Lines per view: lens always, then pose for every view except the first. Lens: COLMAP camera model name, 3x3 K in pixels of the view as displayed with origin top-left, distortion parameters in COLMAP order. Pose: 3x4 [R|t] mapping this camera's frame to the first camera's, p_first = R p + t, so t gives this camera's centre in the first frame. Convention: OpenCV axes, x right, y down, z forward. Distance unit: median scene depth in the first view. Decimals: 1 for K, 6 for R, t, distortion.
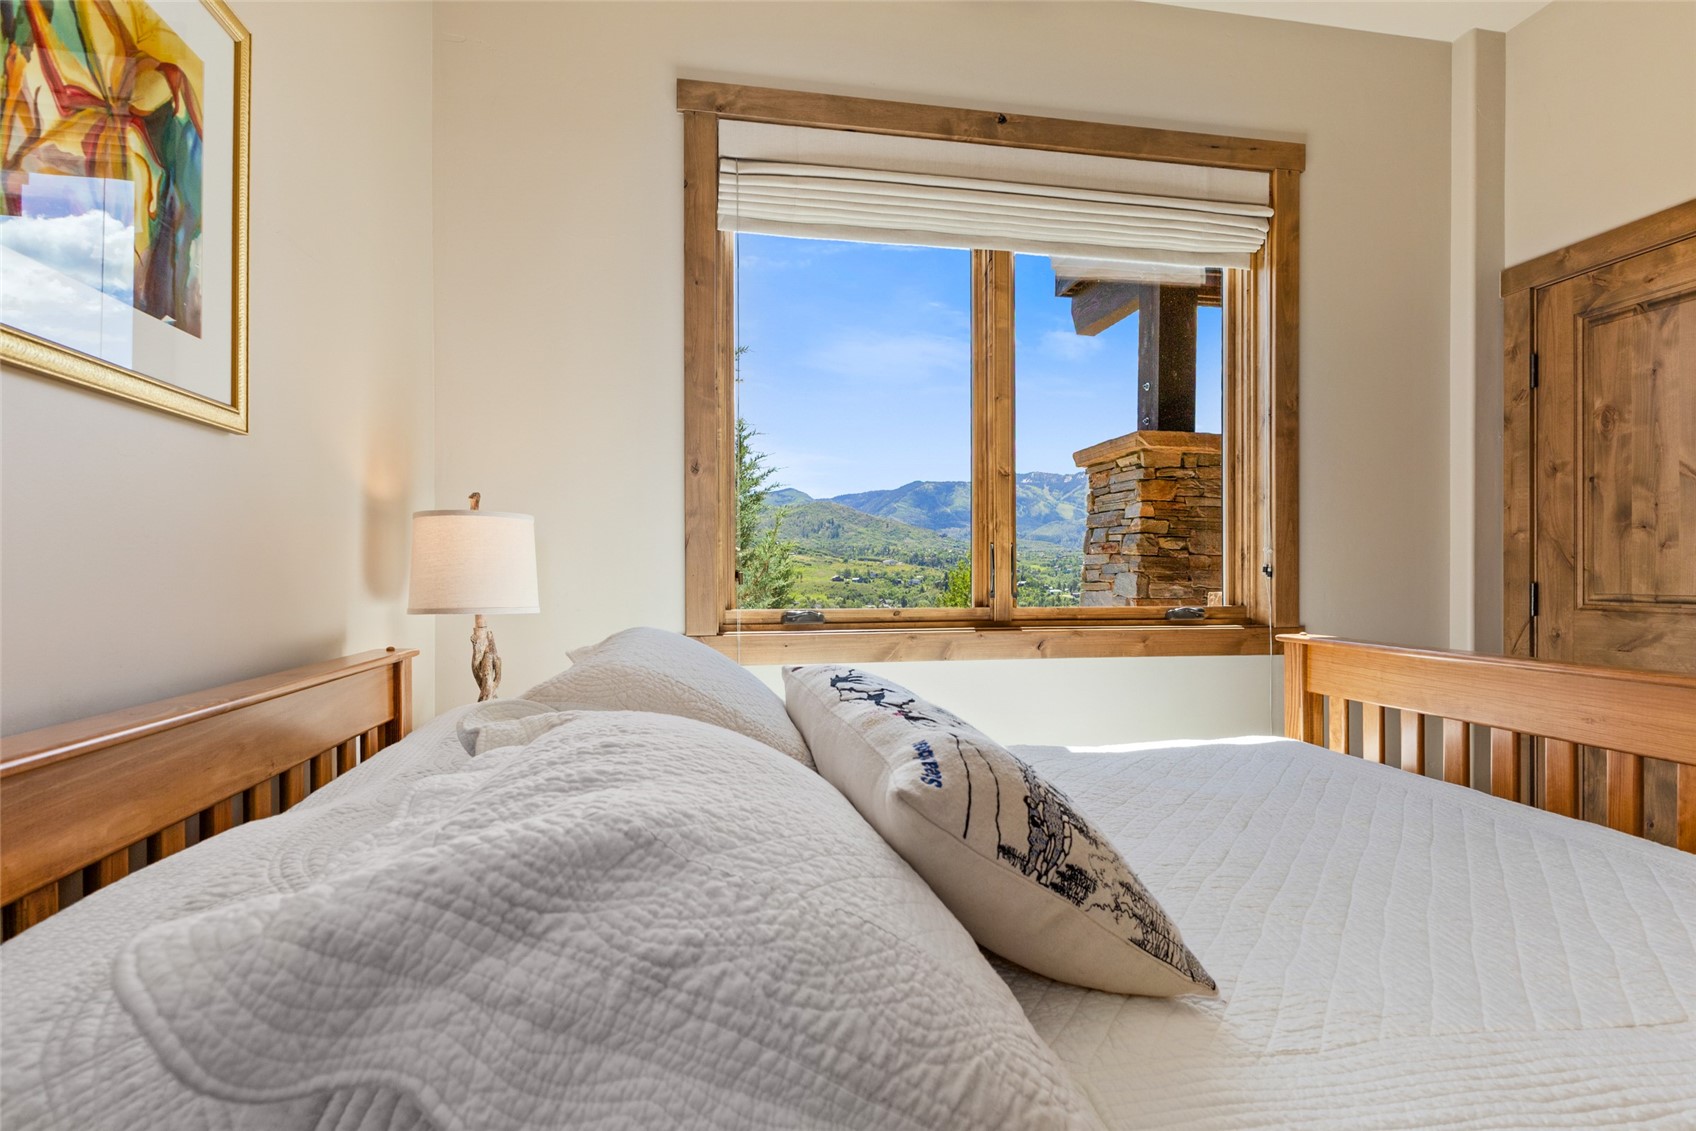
lens RADIAL K [[818.2, 0, 847.1], [0, 818.2, 574.7], [0, 0, 1]] dist [-0.000306, -0.000563]
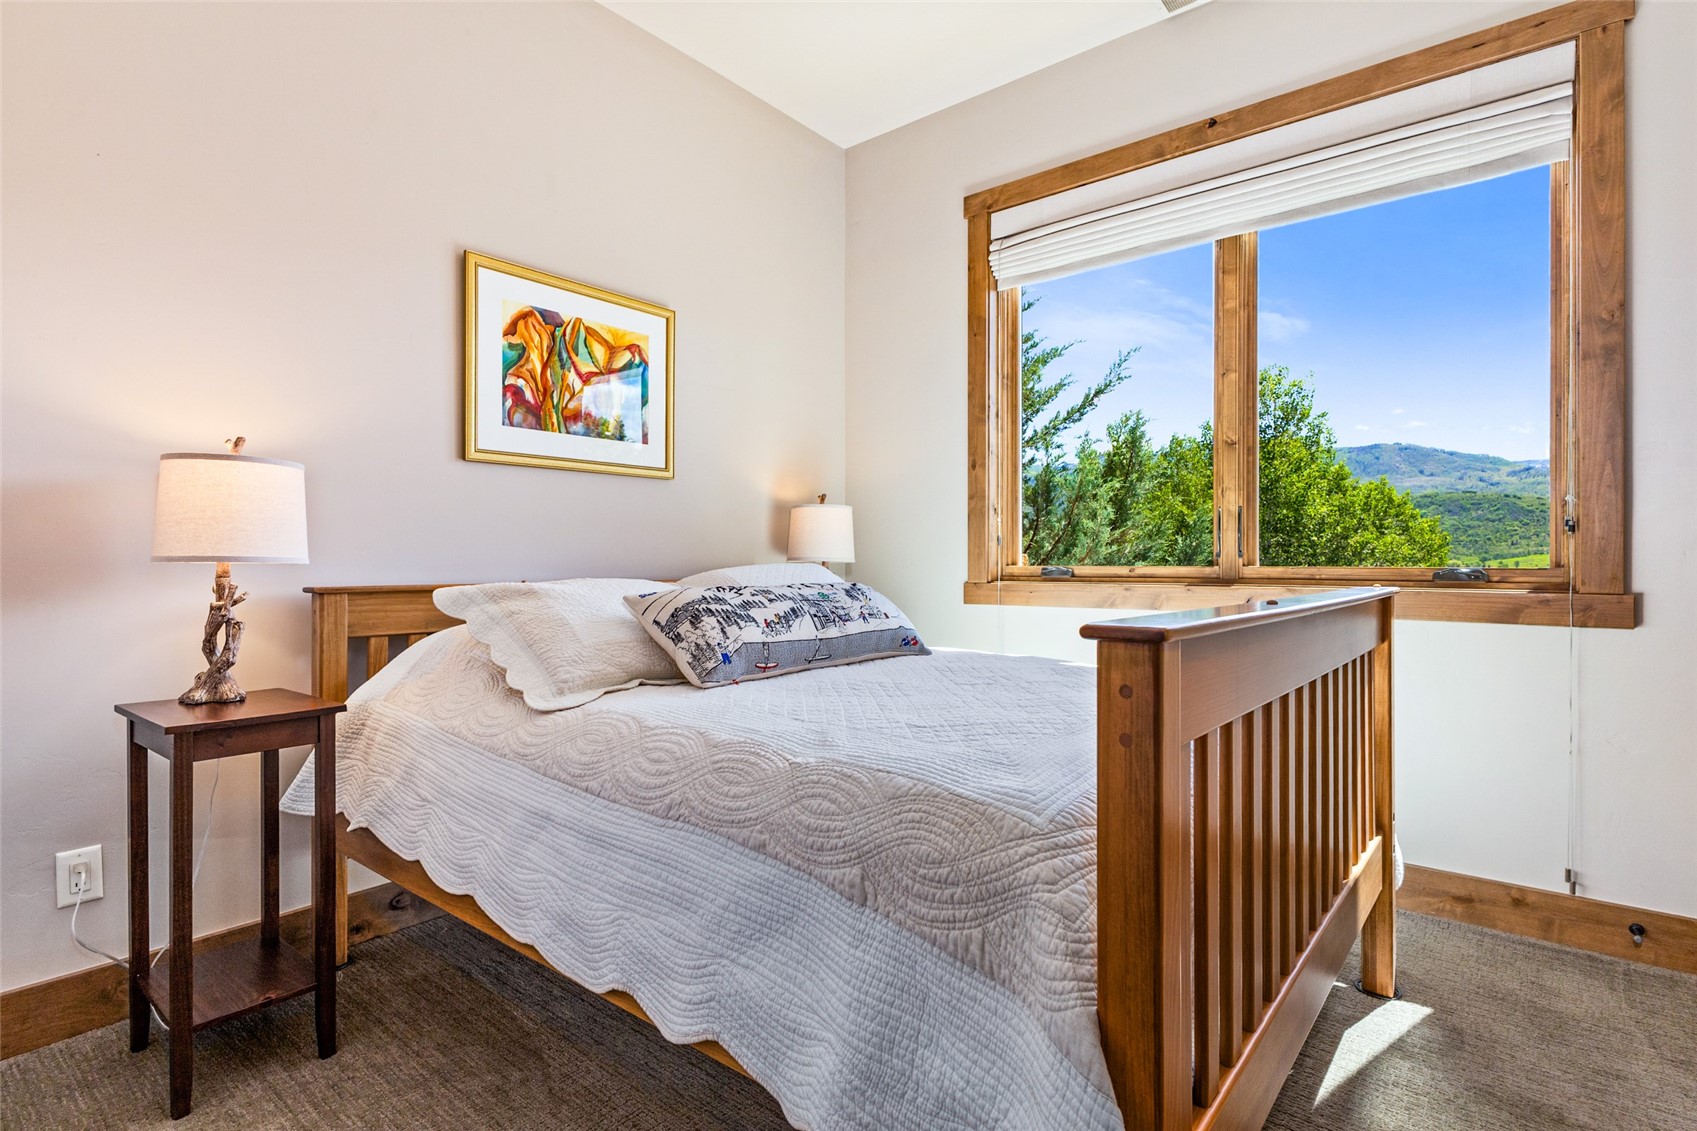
lens RADIAL K [[796.3, 0, 849.4], [0, 796.3, 552.5], [0, 0, 1]] dist [-0.003848, -0.000383]
pose [[0.662587, -0.009007, -0.748931, 0.697187], [0.001846, 0.999944, -0.010392, 0.034531], [0.748983, 0.005503, 0.662566, -0.077534]]
